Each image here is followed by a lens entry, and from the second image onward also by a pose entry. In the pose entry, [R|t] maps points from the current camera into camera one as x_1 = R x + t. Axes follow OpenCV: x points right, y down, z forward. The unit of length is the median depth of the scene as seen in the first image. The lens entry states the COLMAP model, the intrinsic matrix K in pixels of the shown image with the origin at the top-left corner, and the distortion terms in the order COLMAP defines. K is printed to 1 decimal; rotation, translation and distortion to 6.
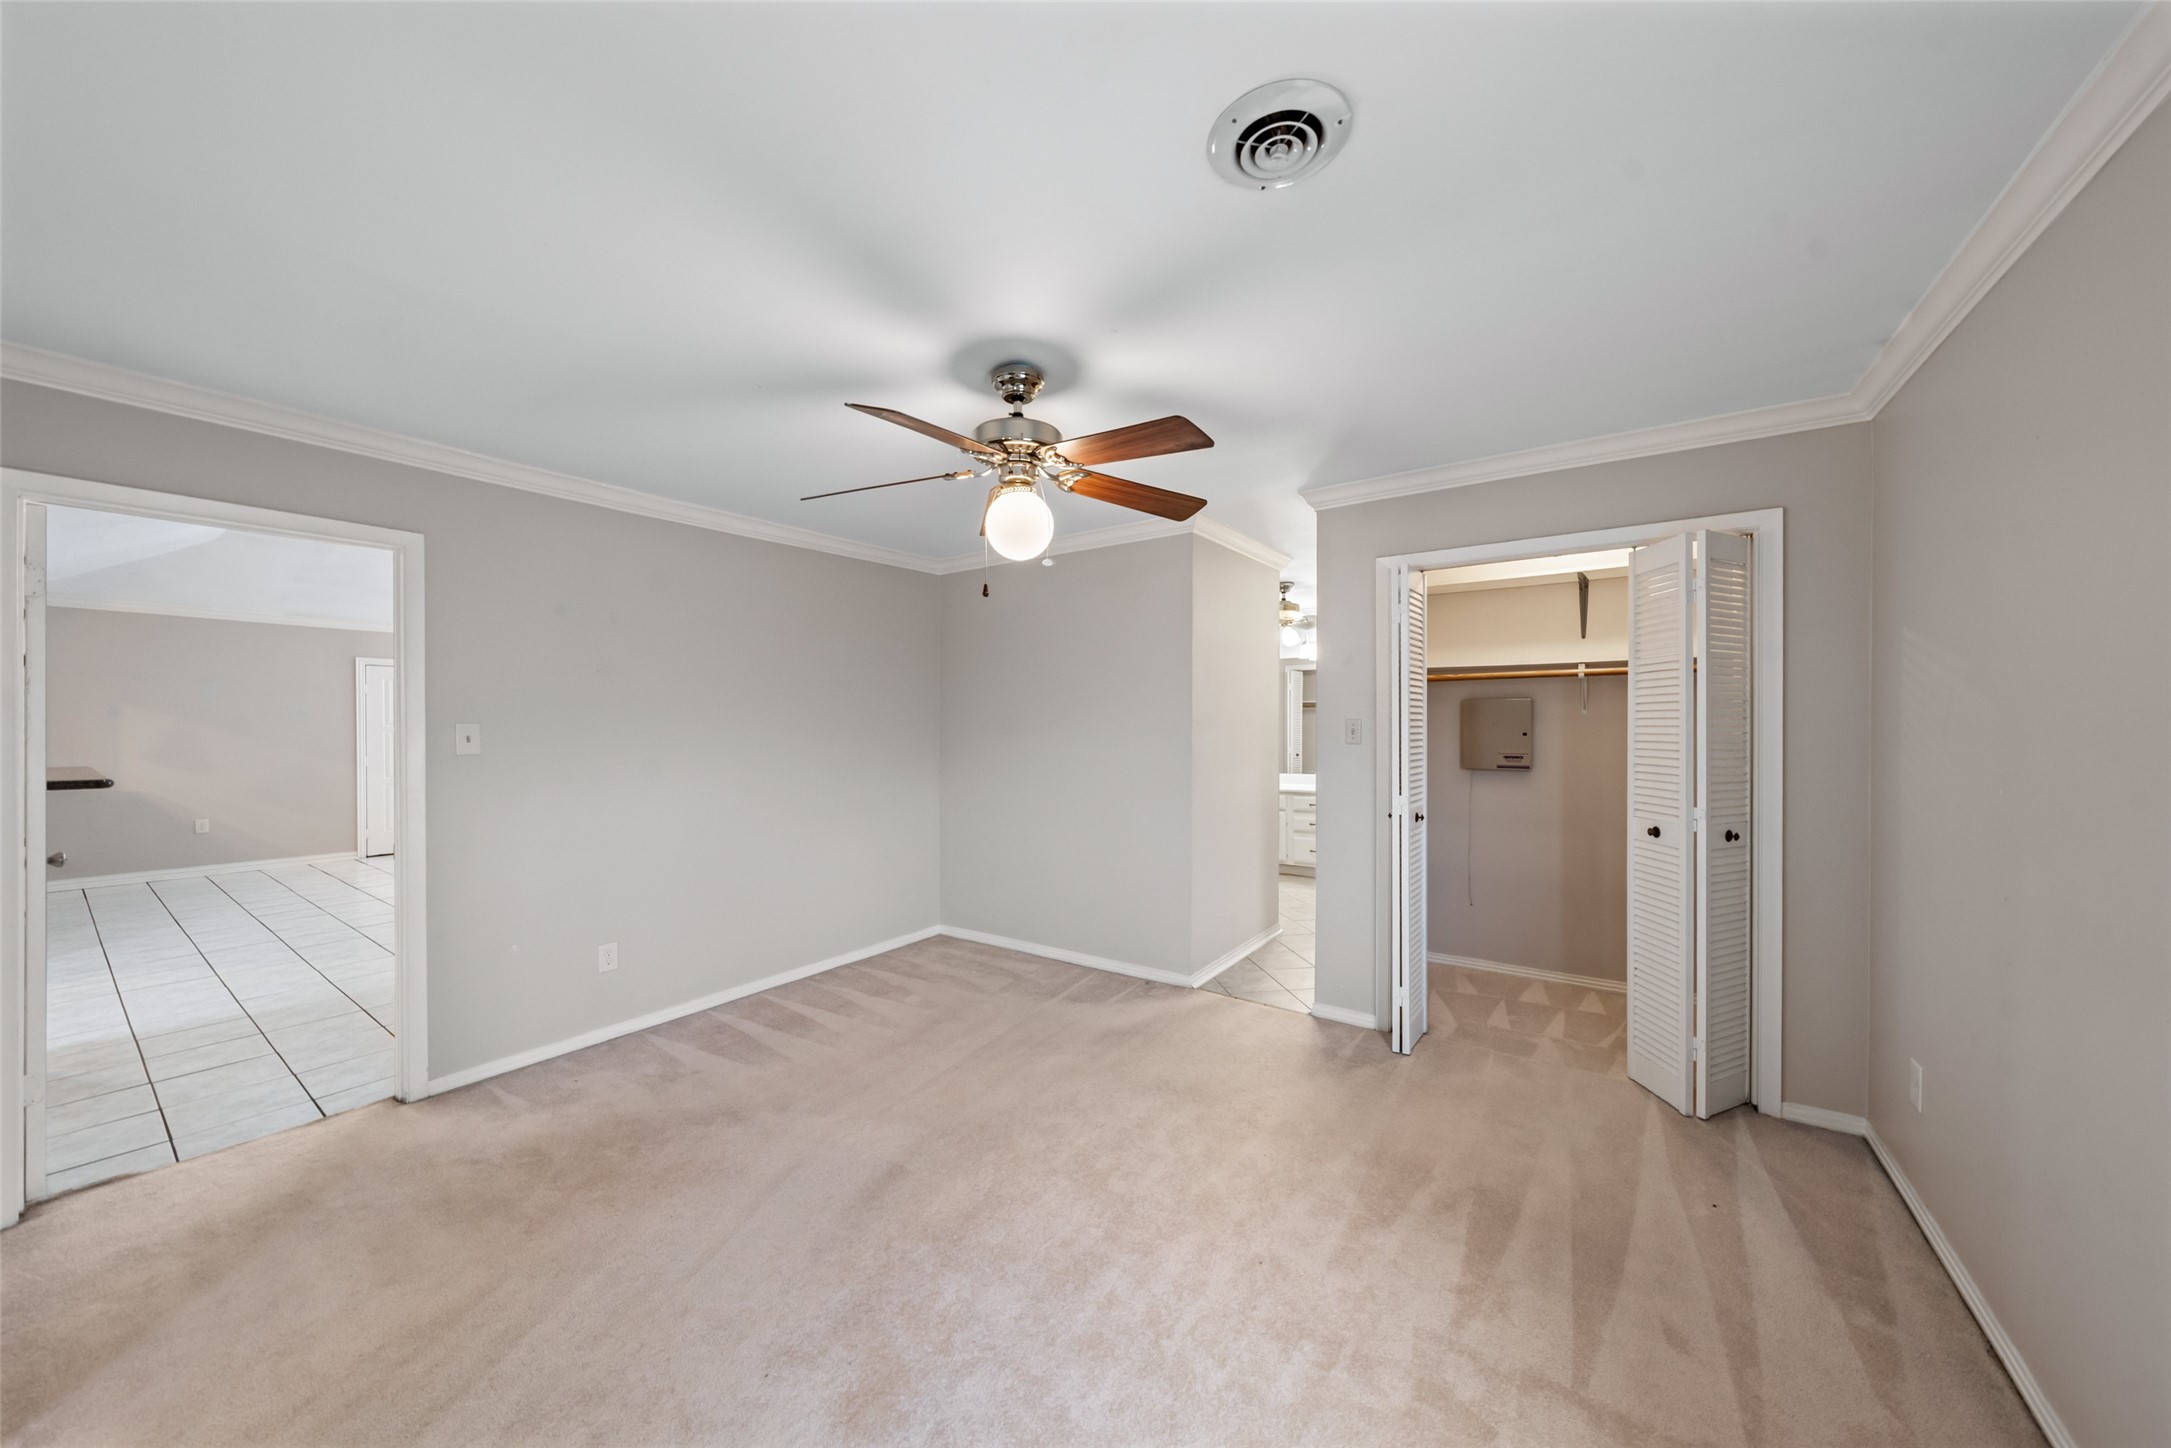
lens RADIAL K [[754.5, 0, 1082.7], [0, 754.5, 725.0], [0, 0, 1]] dist [0.000309, -0.000161]
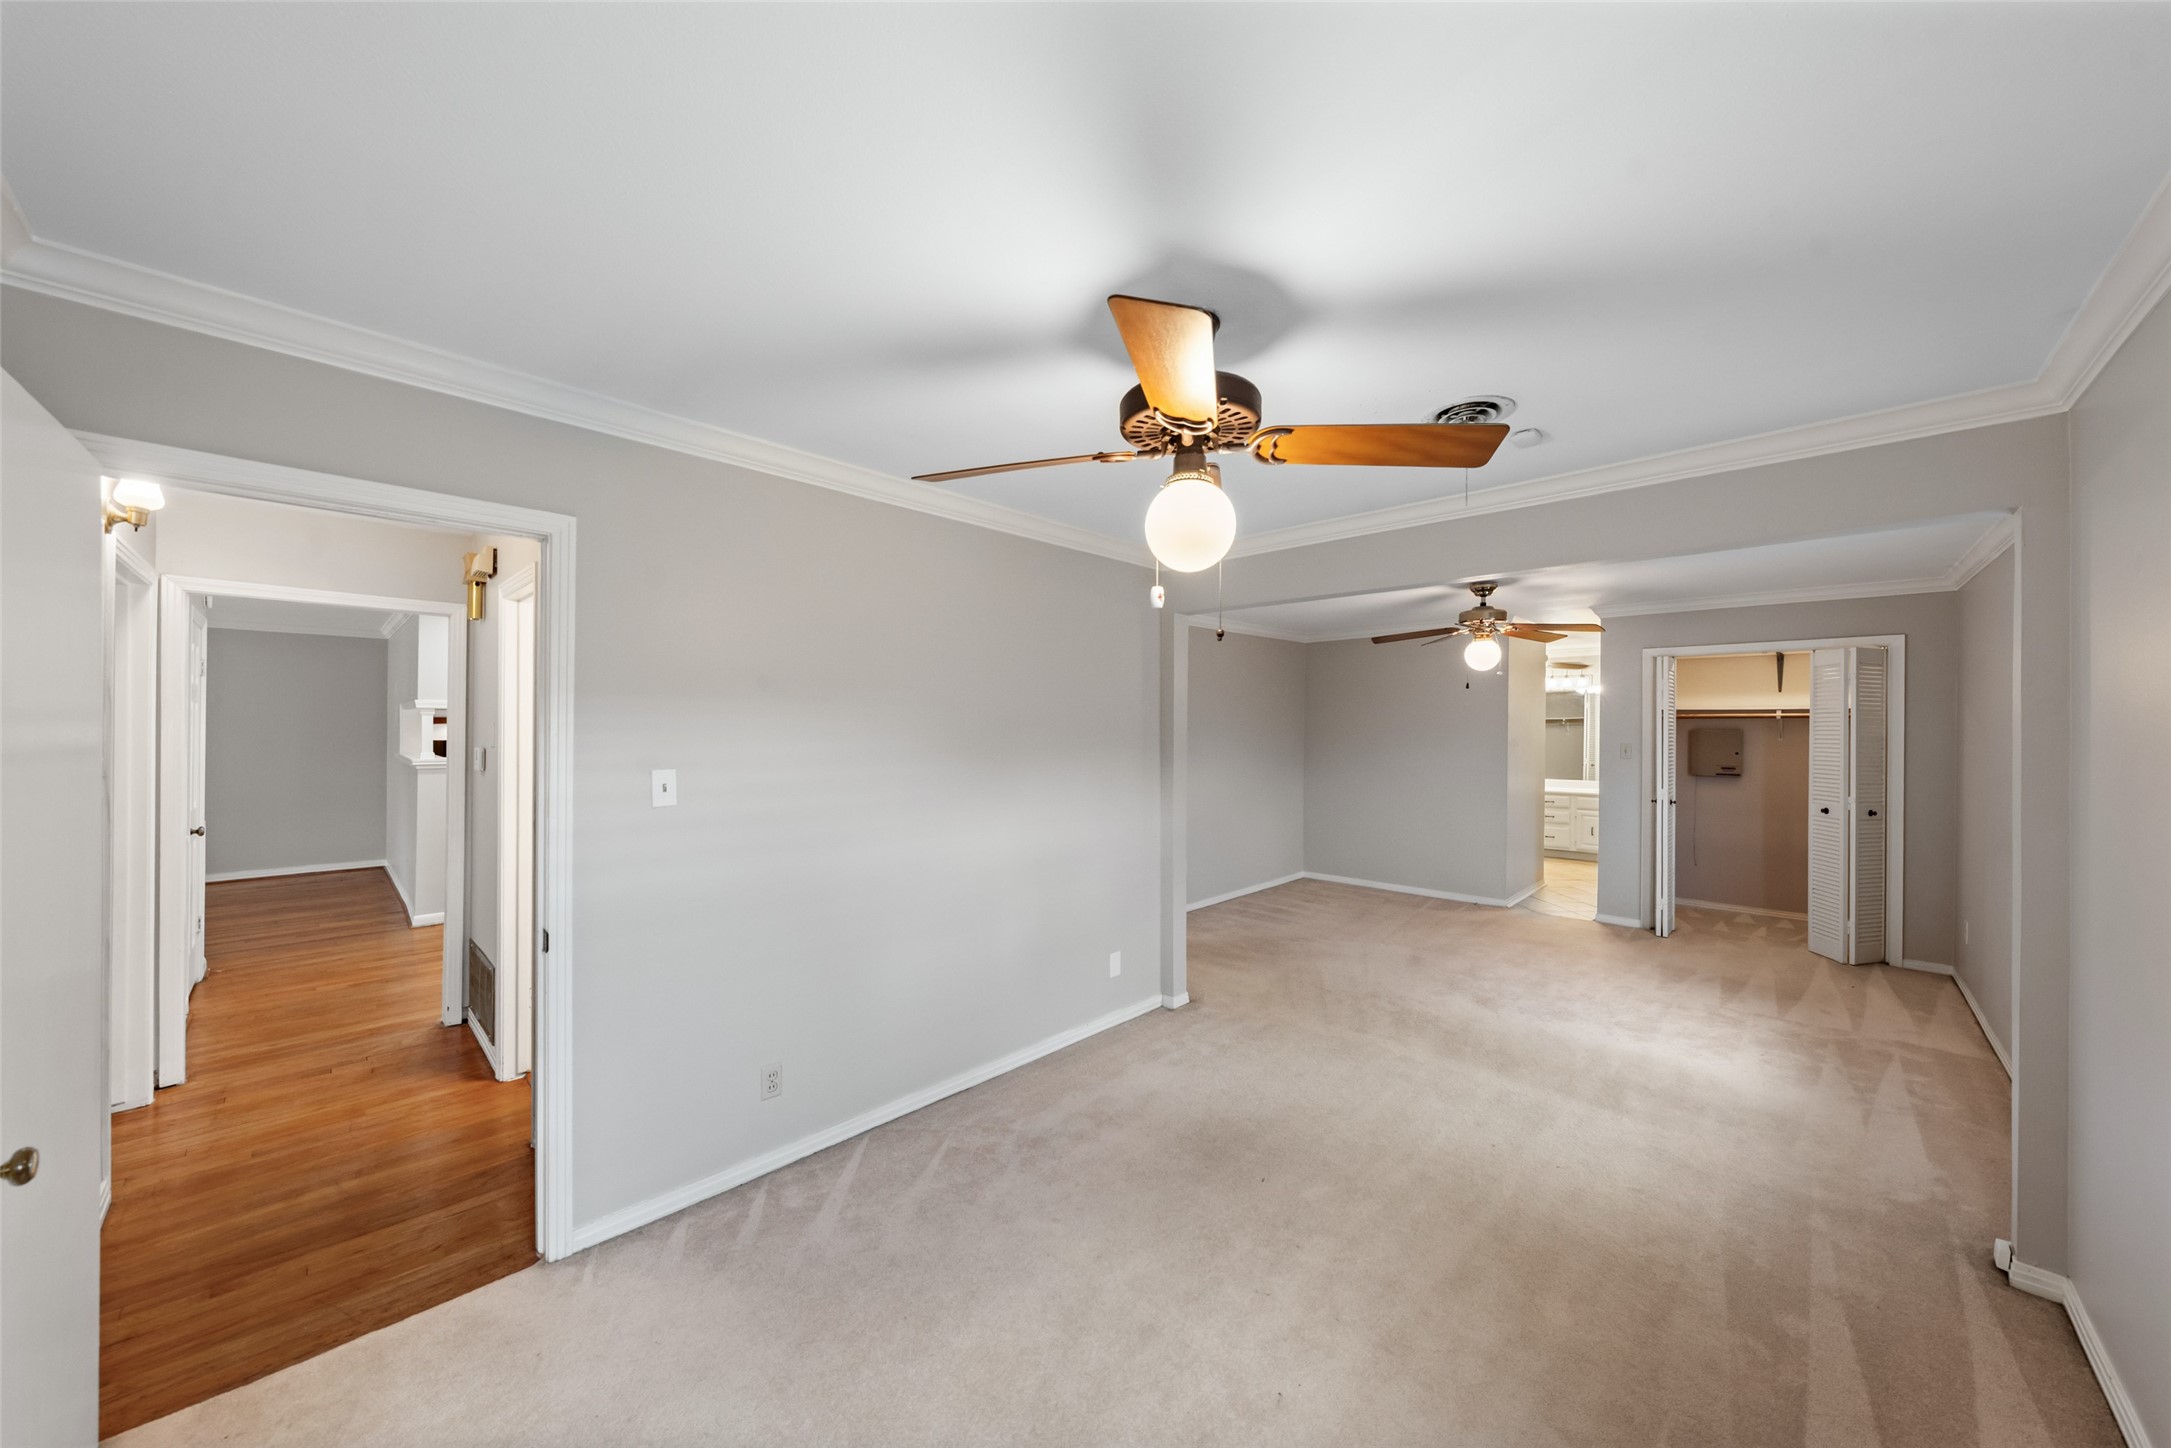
lens RADIAL K [[754.5, 0, 1085.2], [0, 754.5, 723.2], [0, 0, 1]] dist [0.000309, -0.000161]
pose [[0.988414, 0.008595, -0.151540, -0.726445], [-0.009642, 0.999934, -0.006176, -0.040107], [0.151477, 0.007566, 0.988432, -1.063376]]
